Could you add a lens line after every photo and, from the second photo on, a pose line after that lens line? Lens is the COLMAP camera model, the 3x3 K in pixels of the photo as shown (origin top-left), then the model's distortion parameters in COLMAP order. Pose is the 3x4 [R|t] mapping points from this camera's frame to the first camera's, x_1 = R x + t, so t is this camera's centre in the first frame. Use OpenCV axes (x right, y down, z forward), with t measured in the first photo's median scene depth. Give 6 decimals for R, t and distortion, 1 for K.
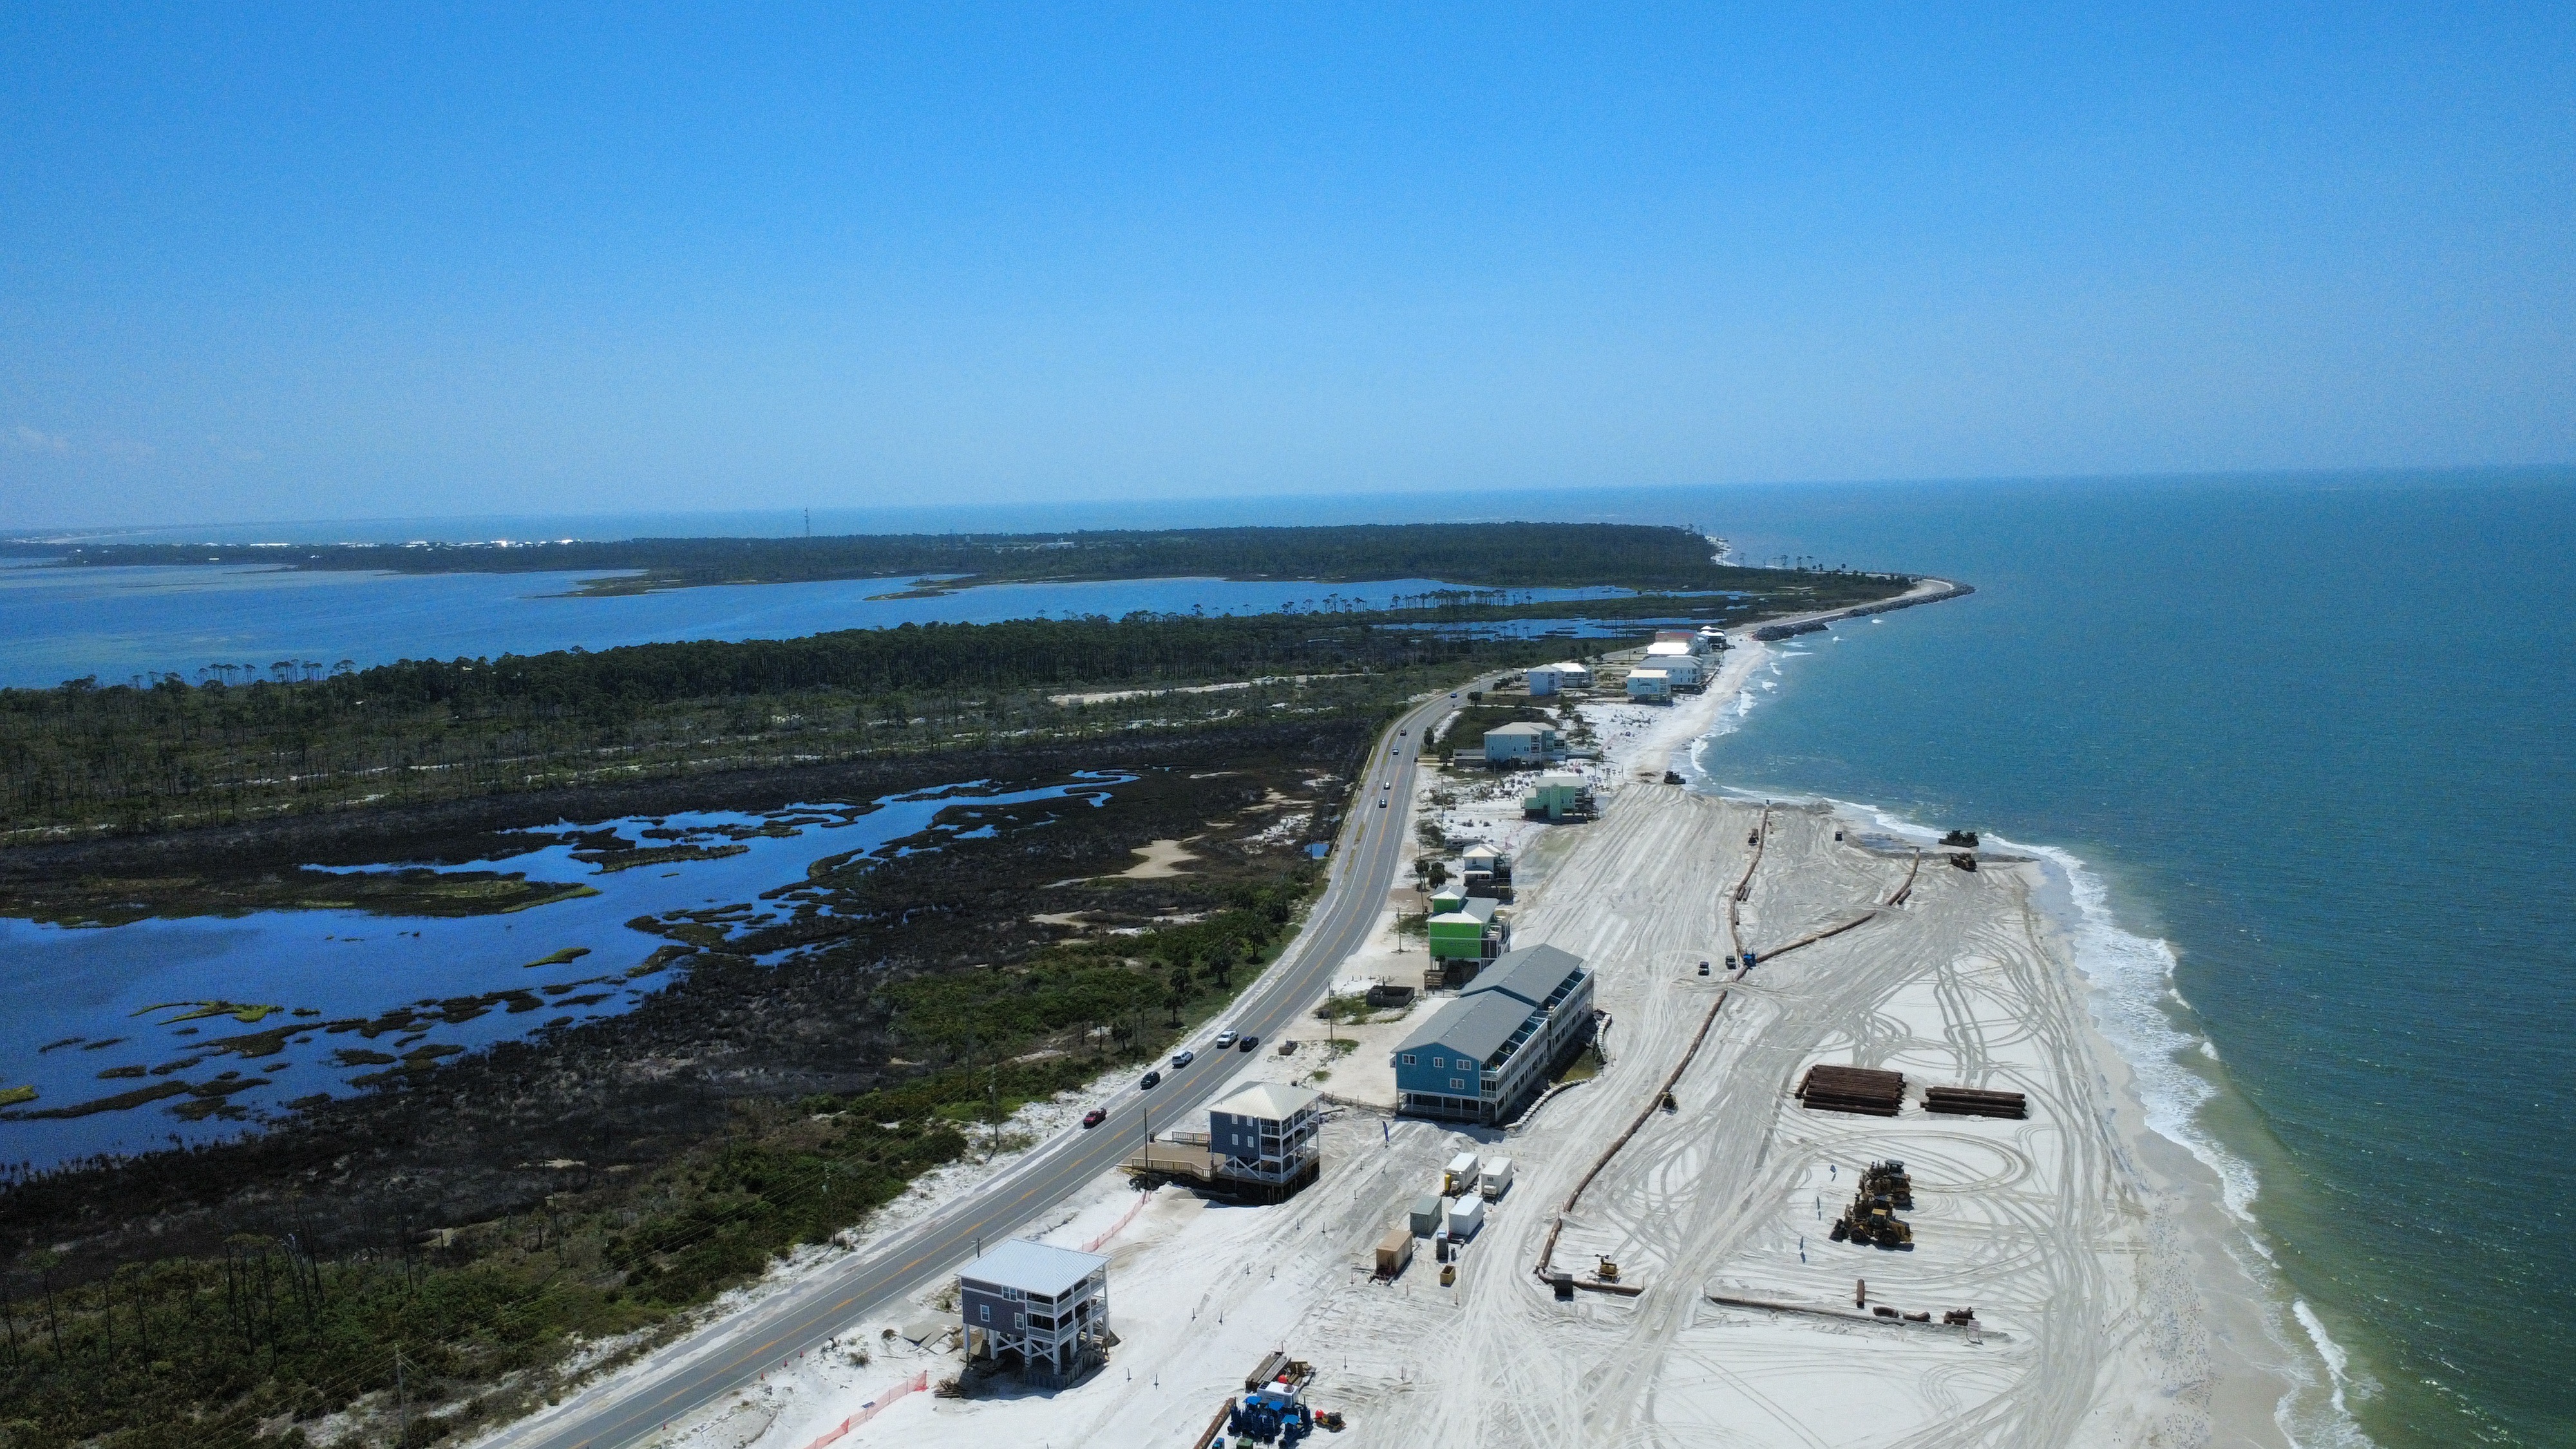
lens RADIAL K [[1876.5, 0, 1288.0], [0, 1876.5, 724.5], [0, 0, 1]] dist [0.001652, -0.006325]
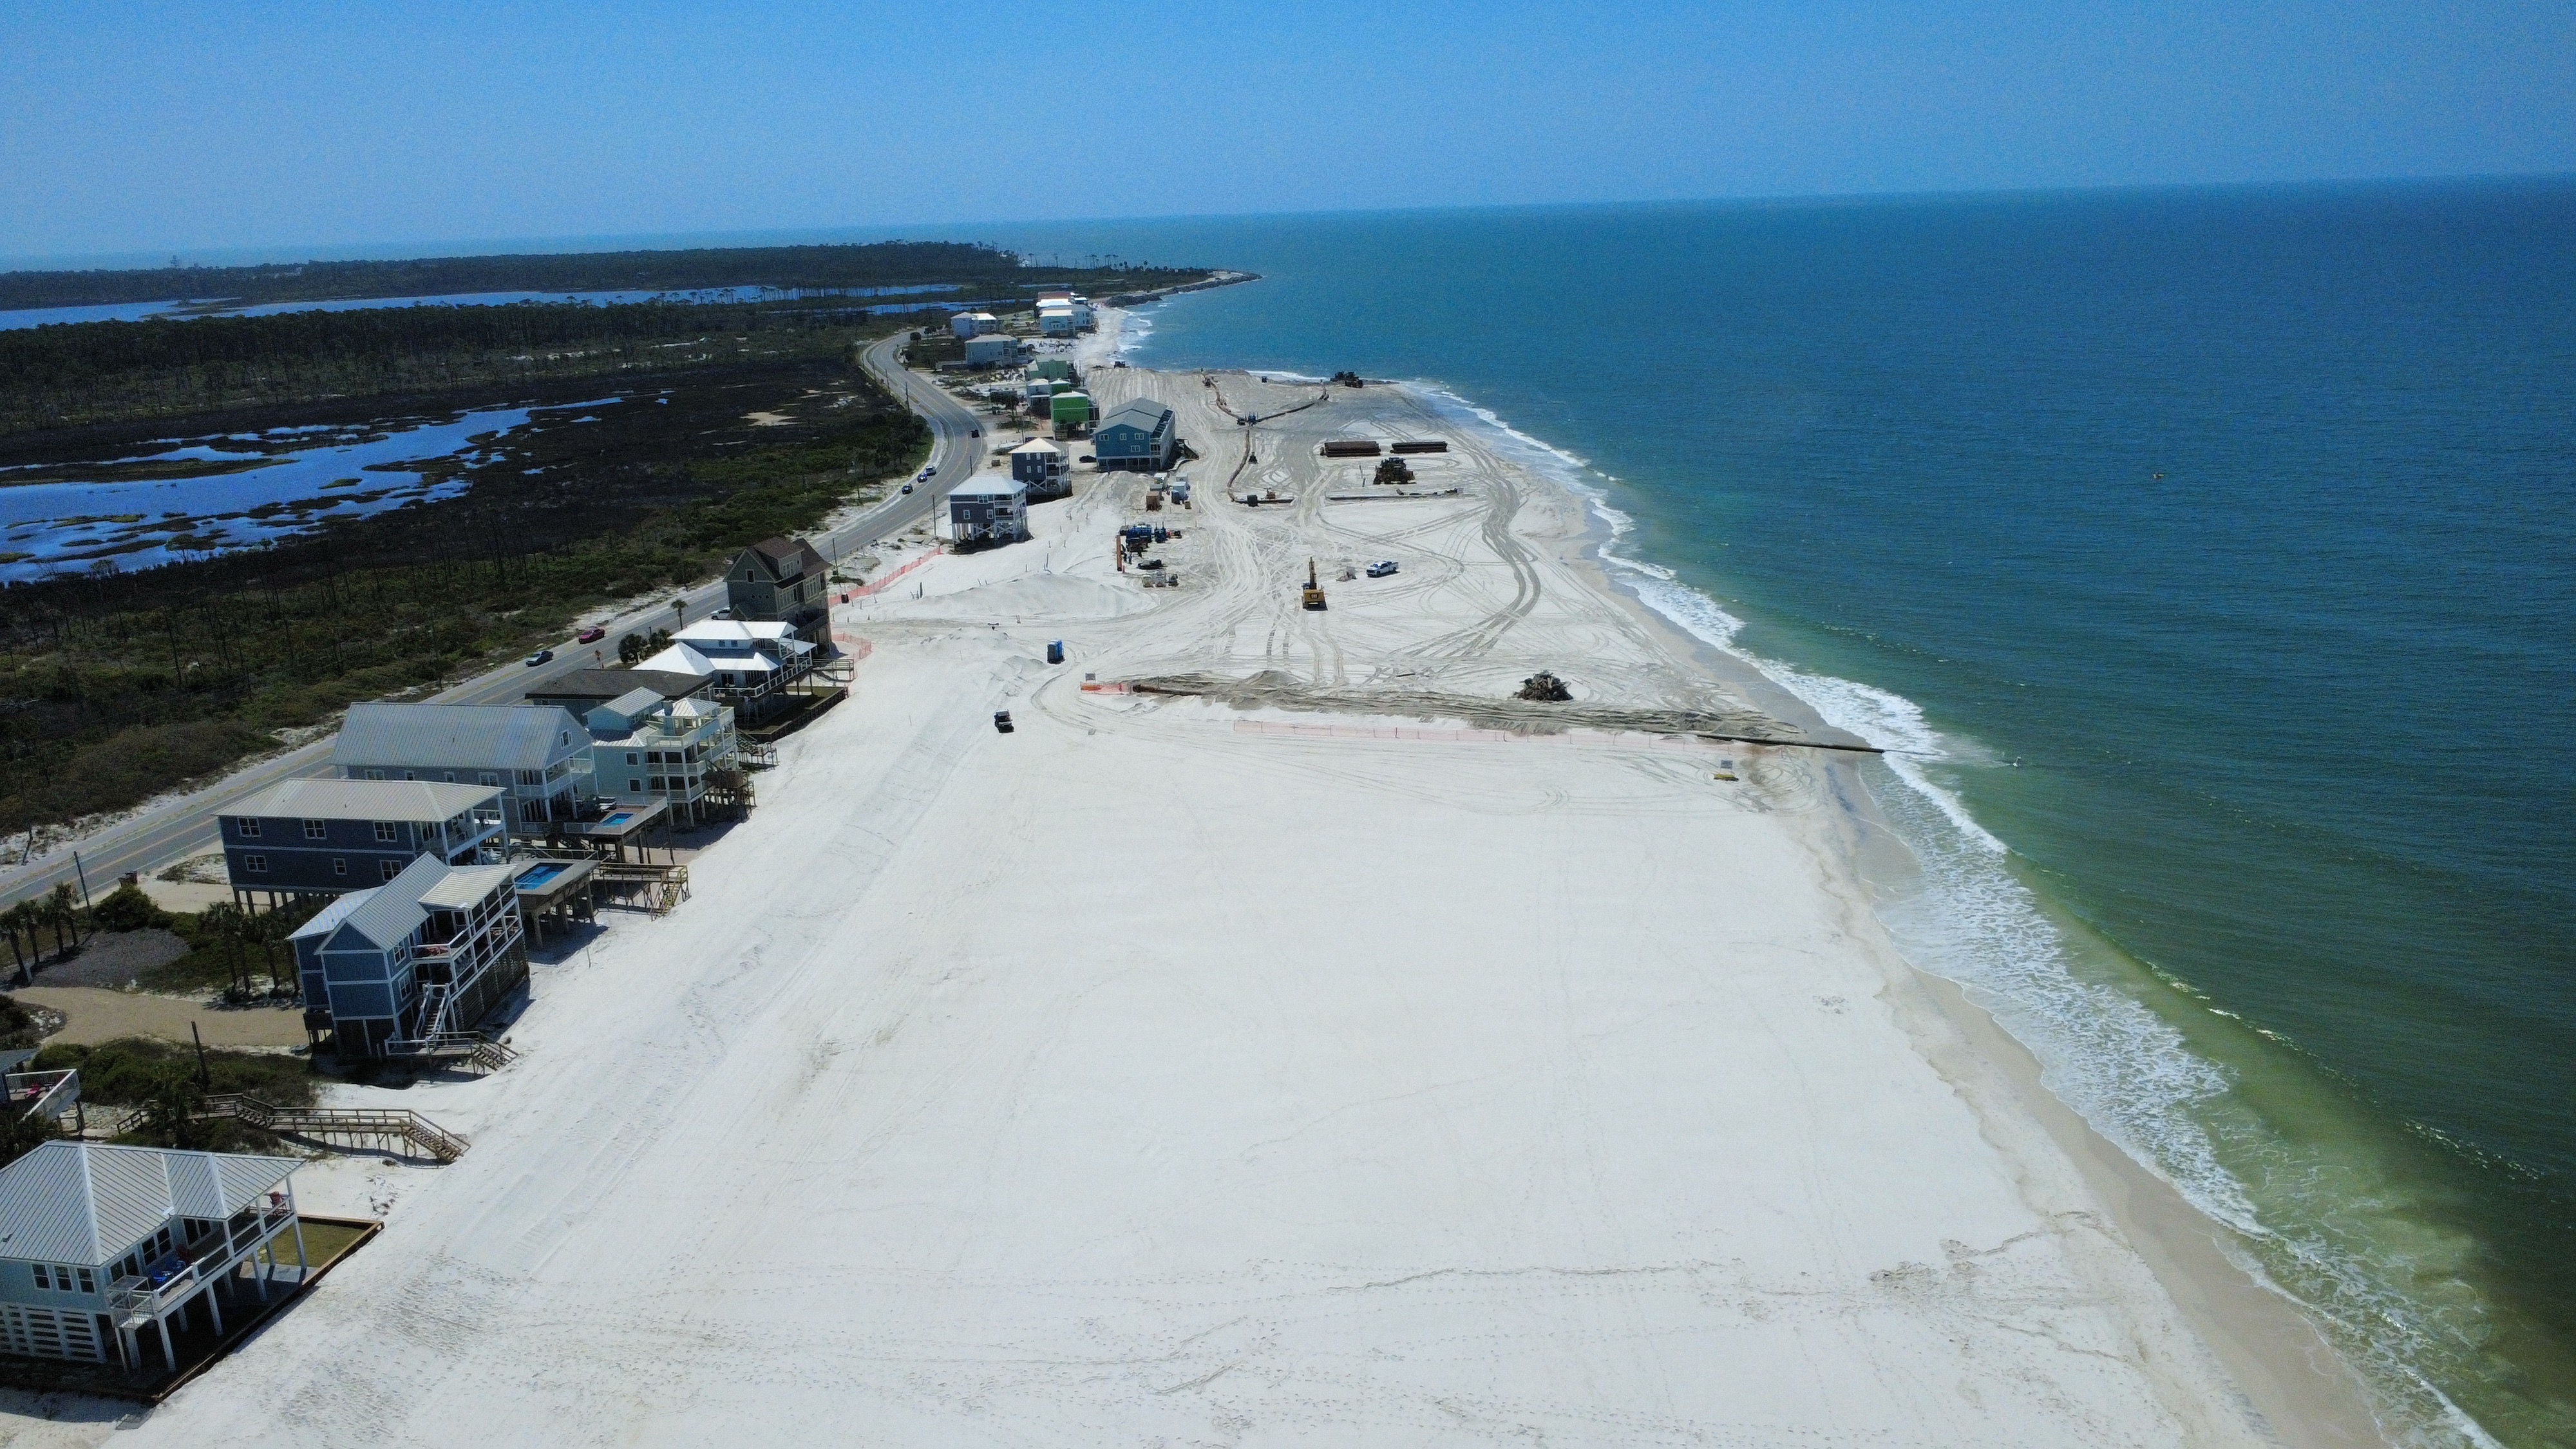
lens RADIAL K [[1876.5, 0, 1288.0], [0, 1876.5, 724.5], [0, 0, 1]] dist [0.001652, -0.006325]
pose [[0.923639, -0.104954, 0.368612, -0.415067], [0.055517, 0.988269, 0.142277, 0.204370], [-0.379220, -0.110948, 0.918631, -0.576751]]
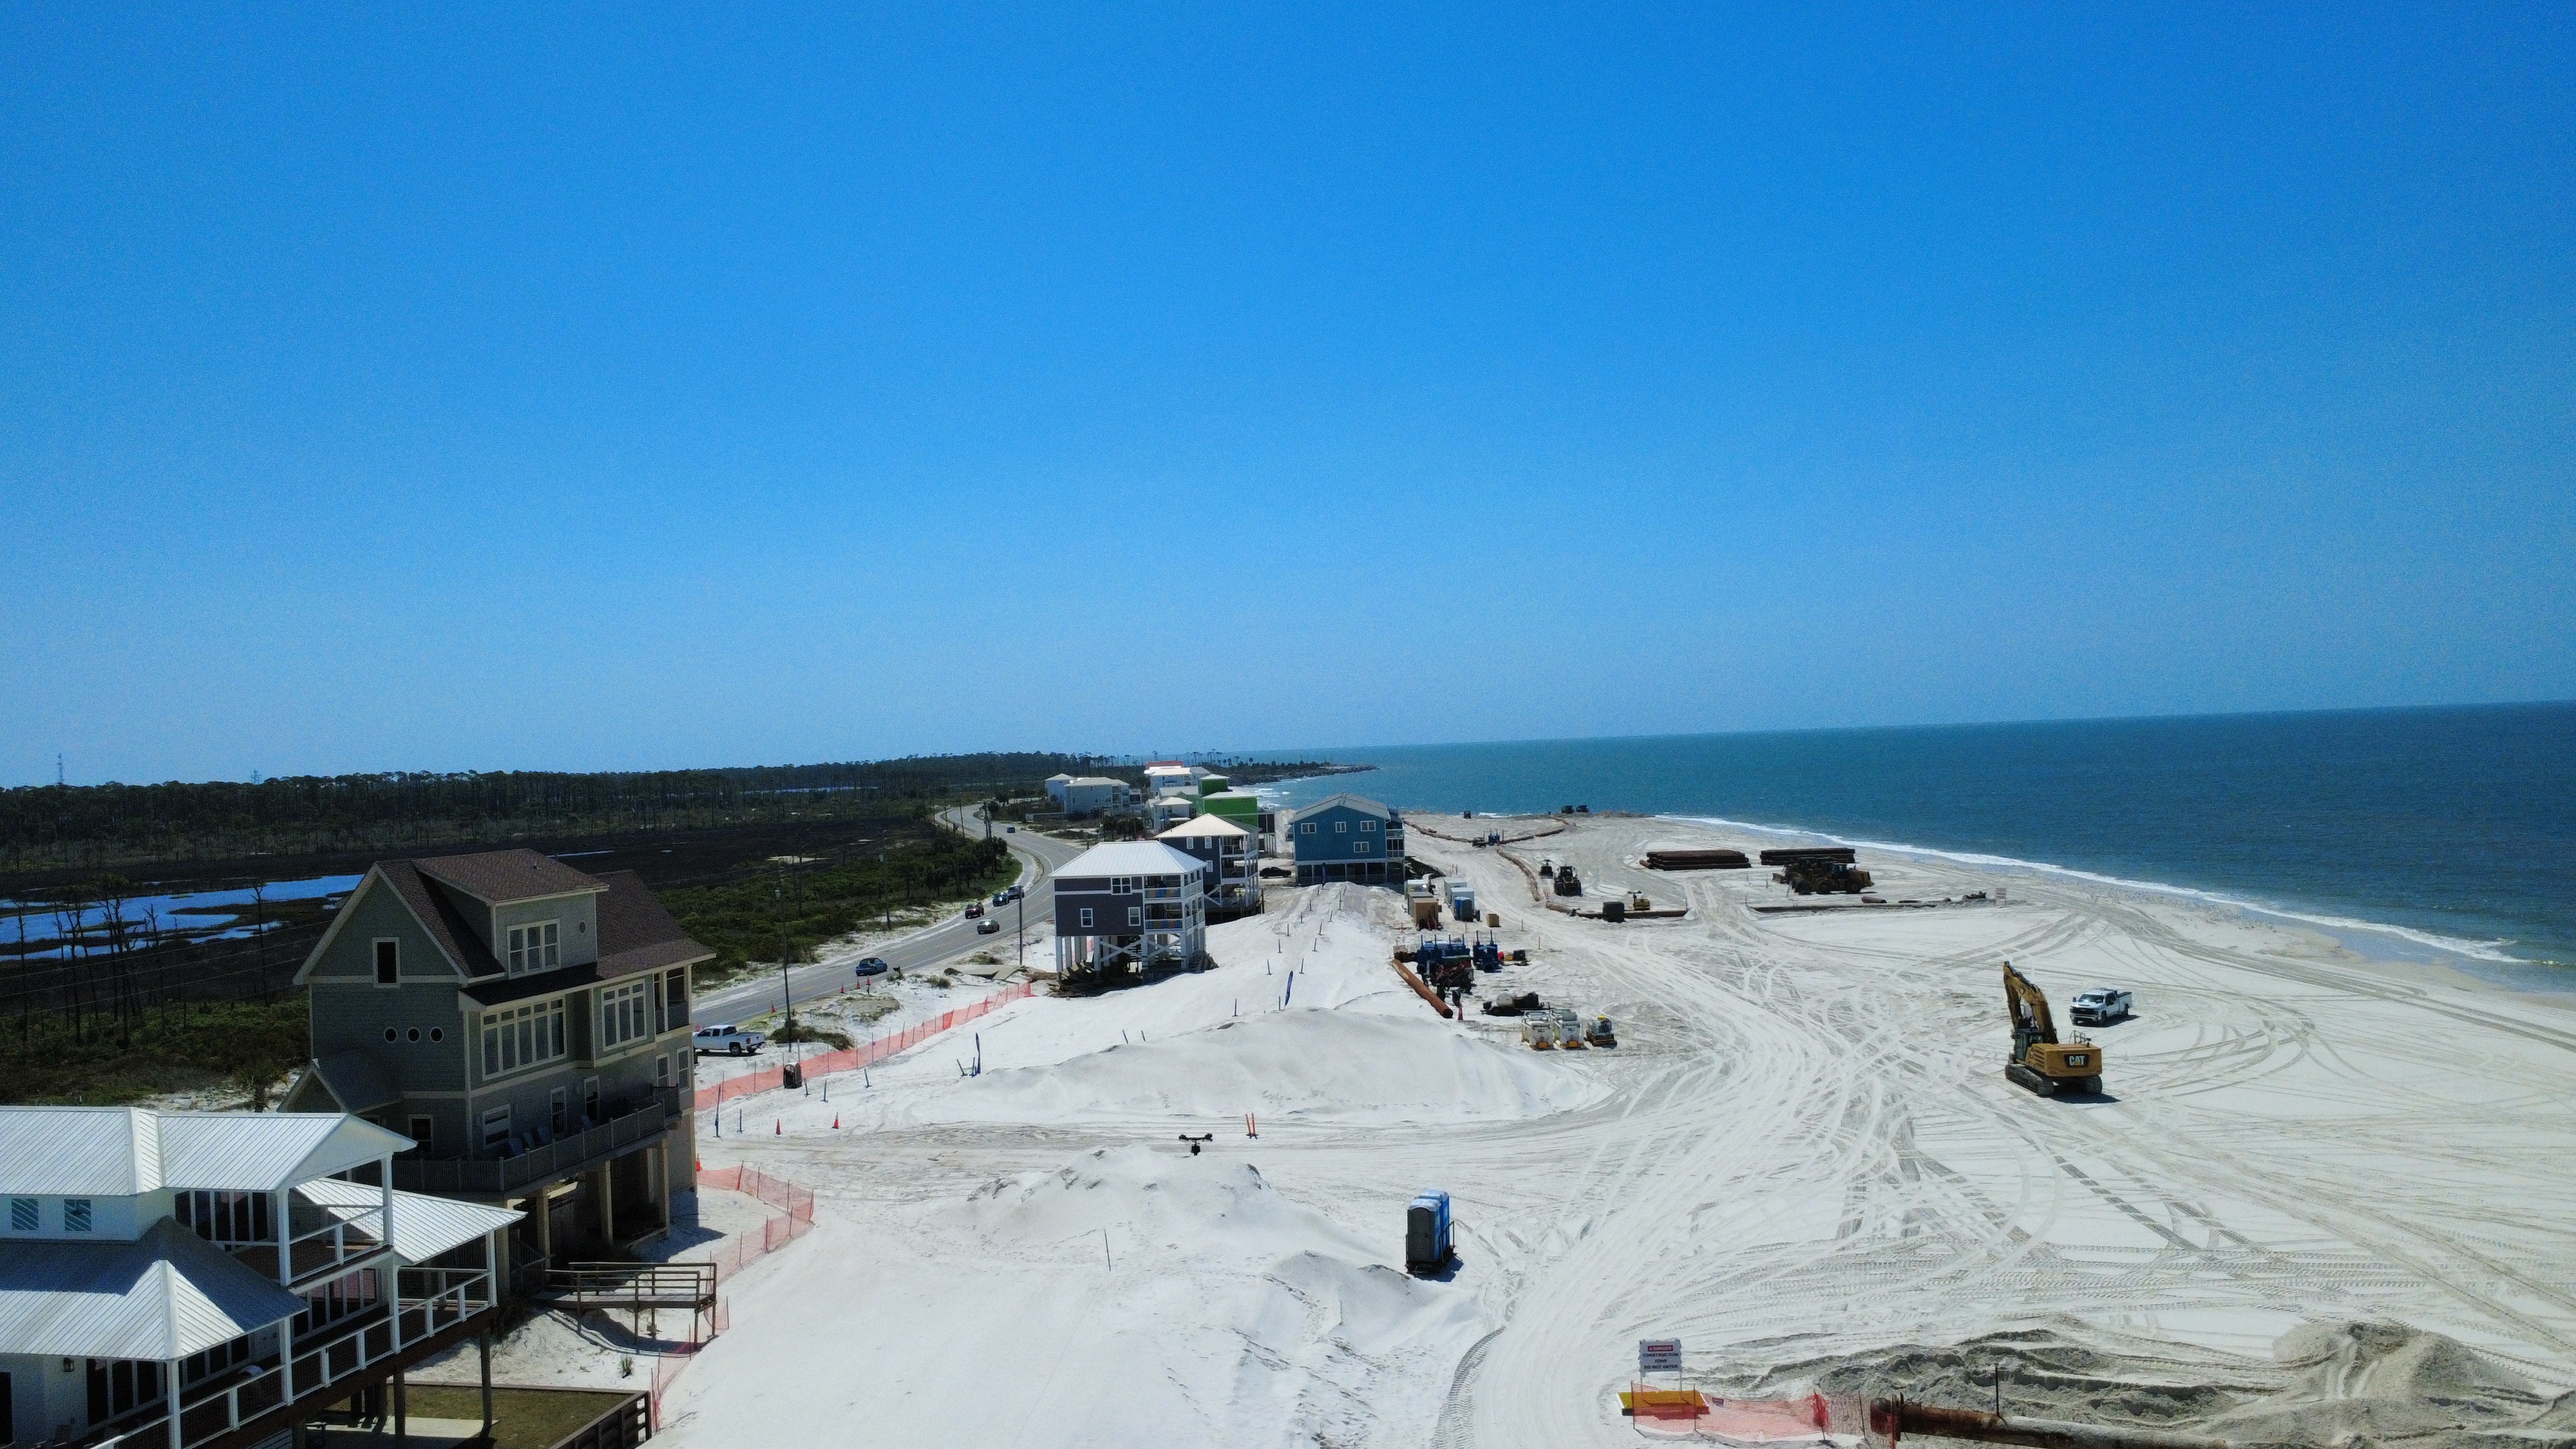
lens RADIAL K [[1876.5, 0, 1288.0], [0, 1876.5, 724.5], [0, 0, 1]] dist [0.001652, -0.006325]
pose [[0.938628, -0.006585, 0.344869, -0.278395], [0.057996, 0.988597, -0.138971, 0.261953], [-0.340021, 0.150443, 0.928306, 0.108244]]
